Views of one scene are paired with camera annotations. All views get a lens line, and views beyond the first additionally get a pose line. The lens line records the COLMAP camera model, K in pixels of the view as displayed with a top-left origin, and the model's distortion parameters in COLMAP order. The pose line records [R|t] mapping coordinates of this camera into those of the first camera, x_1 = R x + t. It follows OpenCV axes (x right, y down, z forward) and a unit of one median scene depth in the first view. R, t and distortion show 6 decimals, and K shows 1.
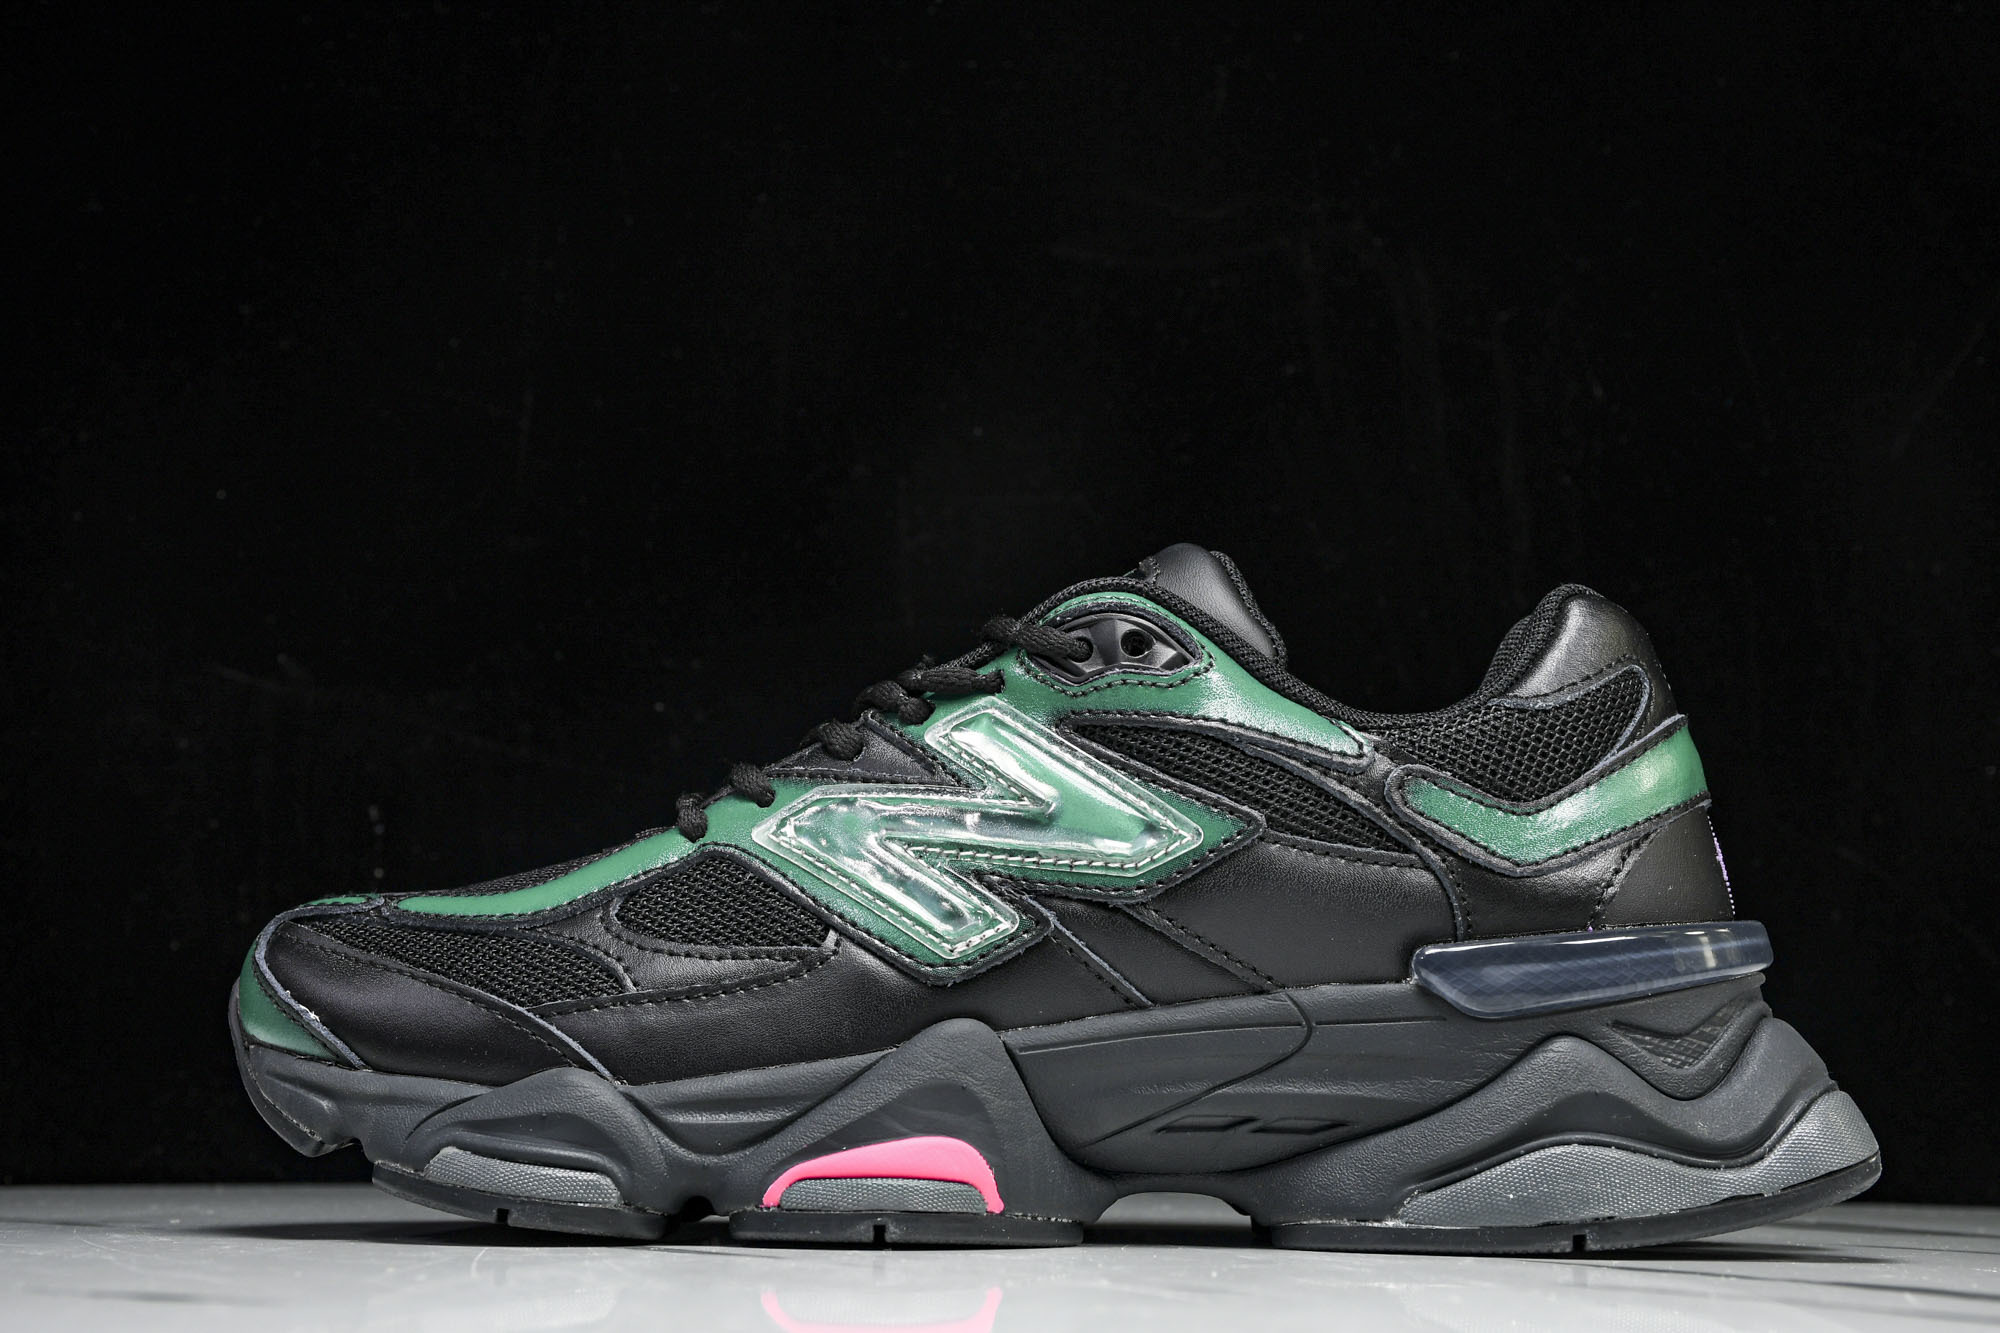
lens RADIAL K [[3567.0, 0, 1000.0], [0, 3567.0, 666.5], [0, 0, 1]] dist [0.163397, 0.003636]
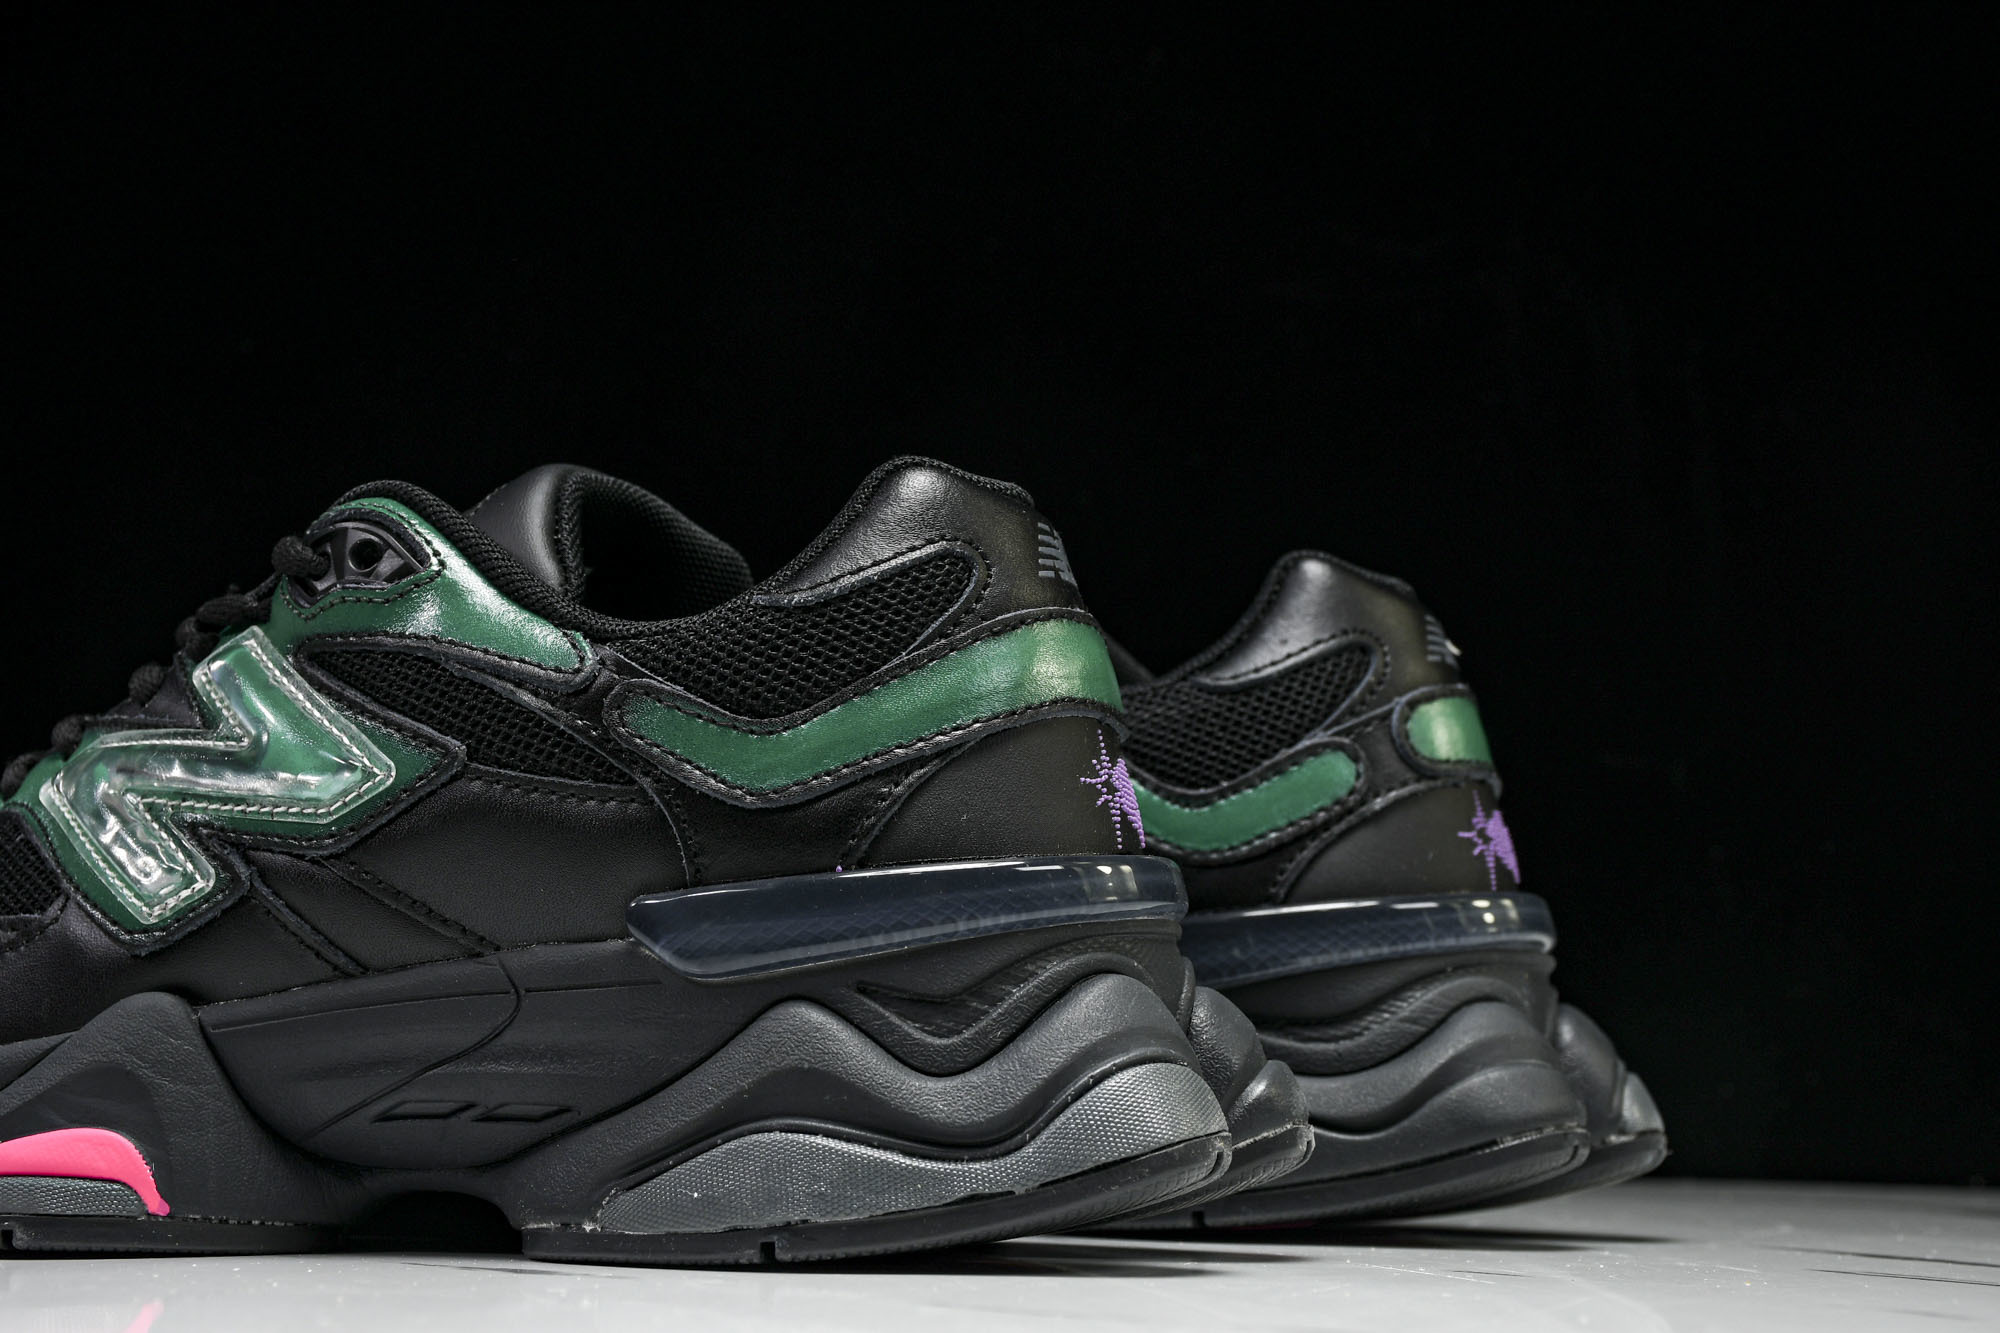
lens RADIAL K [[3412.0, 0, 1000.0], [0, 3412.0, 666.5], [0, 0, 1]] dist [0.035817, 0.977633]
pose [[0.933308, -0.046902, -0.356001, 0.482206], [0.042812, 0.998896, -0.019361, 0.043857], [0.356516, 0.002829, 0.934285, 0.286853]]
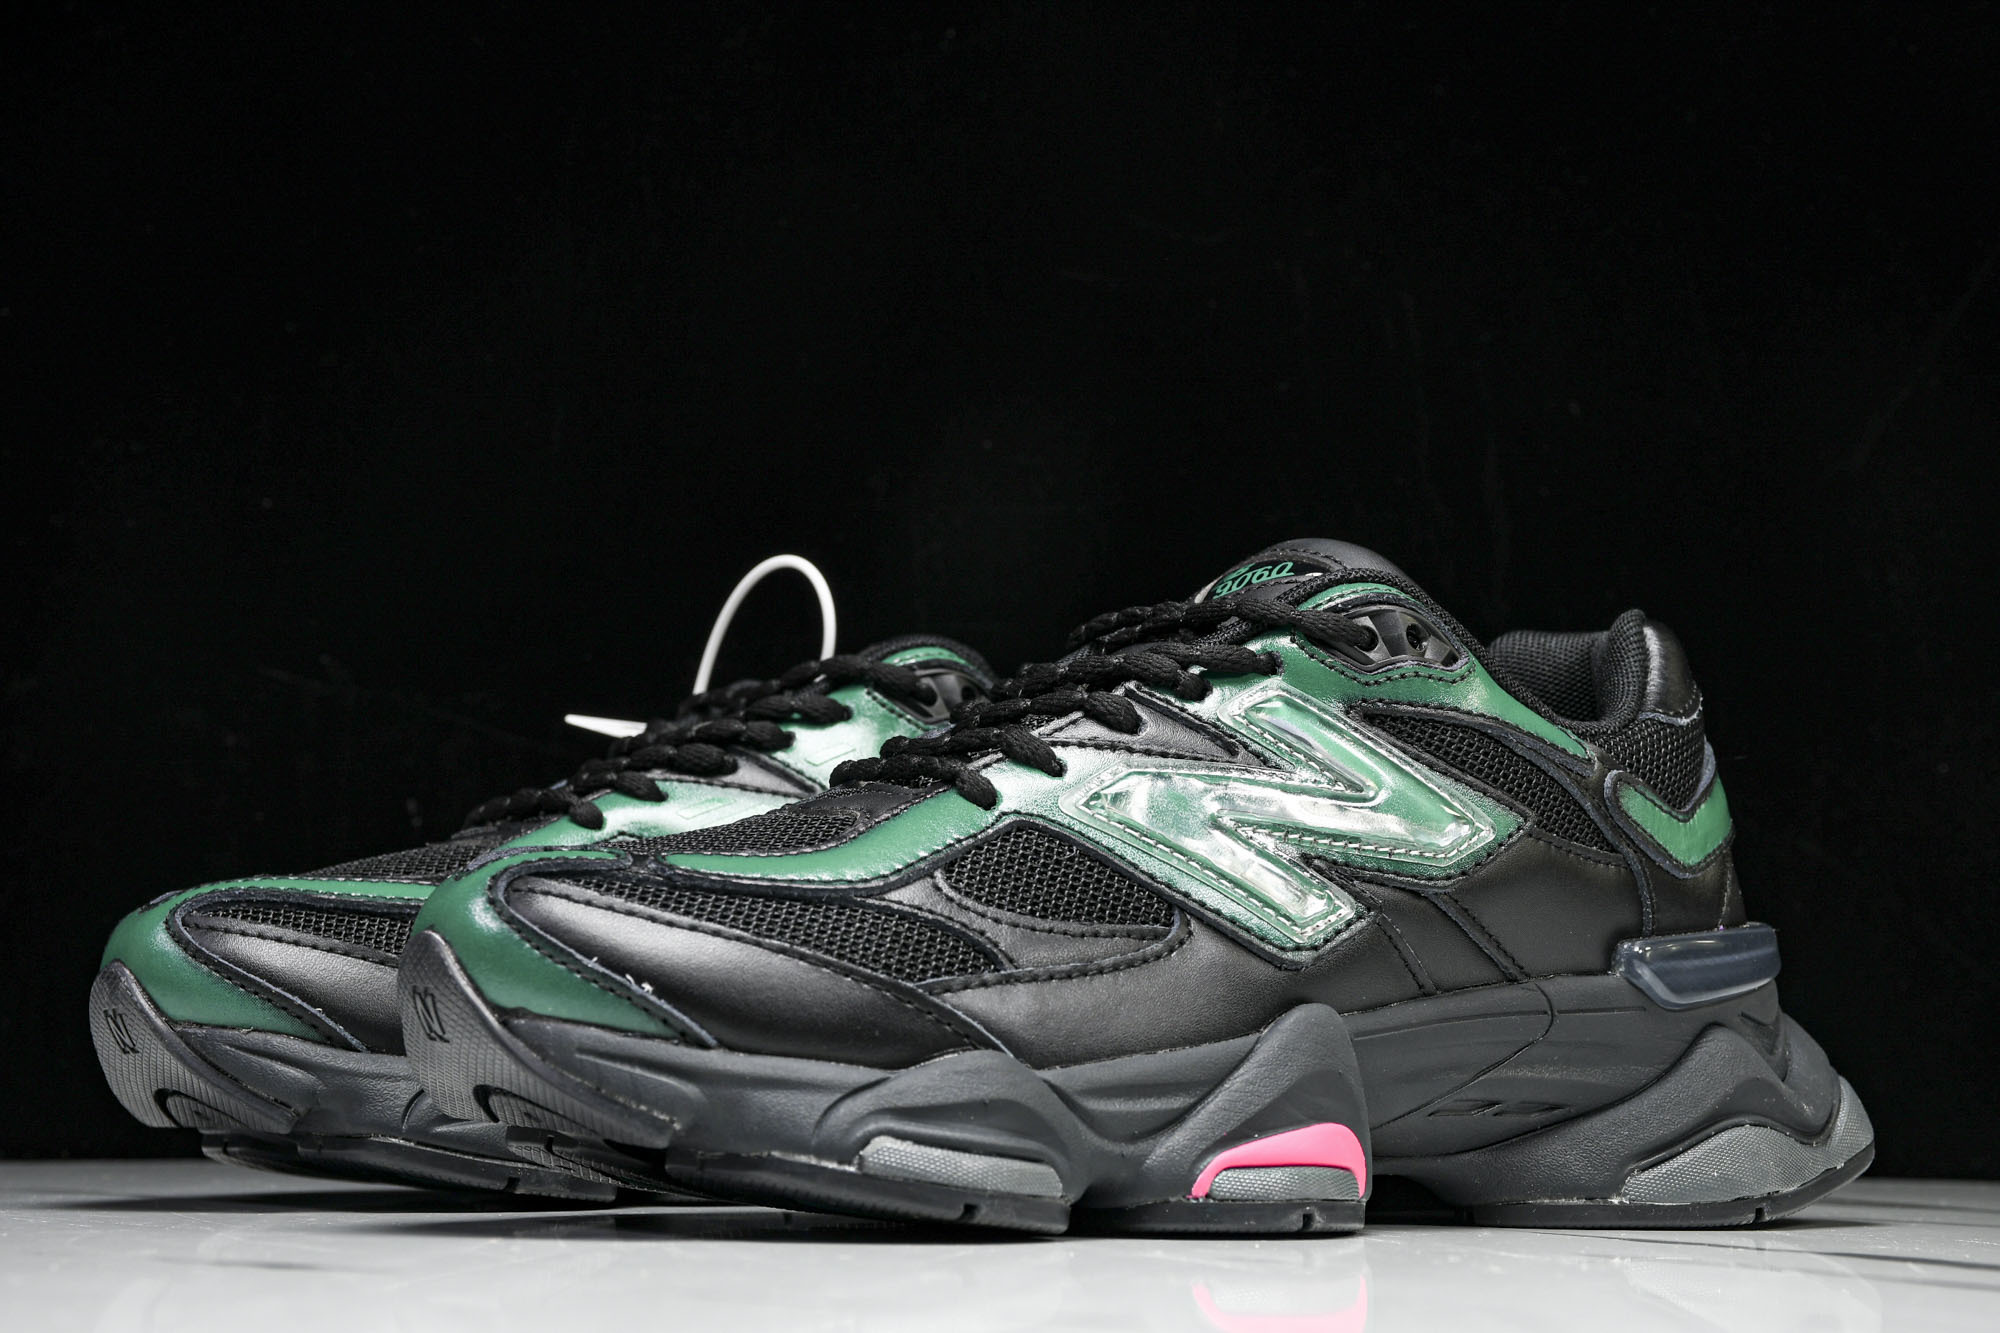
lens RADIAL K [[3412.0, 0, 1000.0], [0, 3412.0, 666.5], [0, 0, 1]] dist [0.035817, 0.977633]
pose [[0.804225, 0.069911, 0.590199, -0.641195], [-0.075139, 0.997049, -0.015717, 0.026661], [-0.589556, -0.031707, 0.807105, 0.289031]]
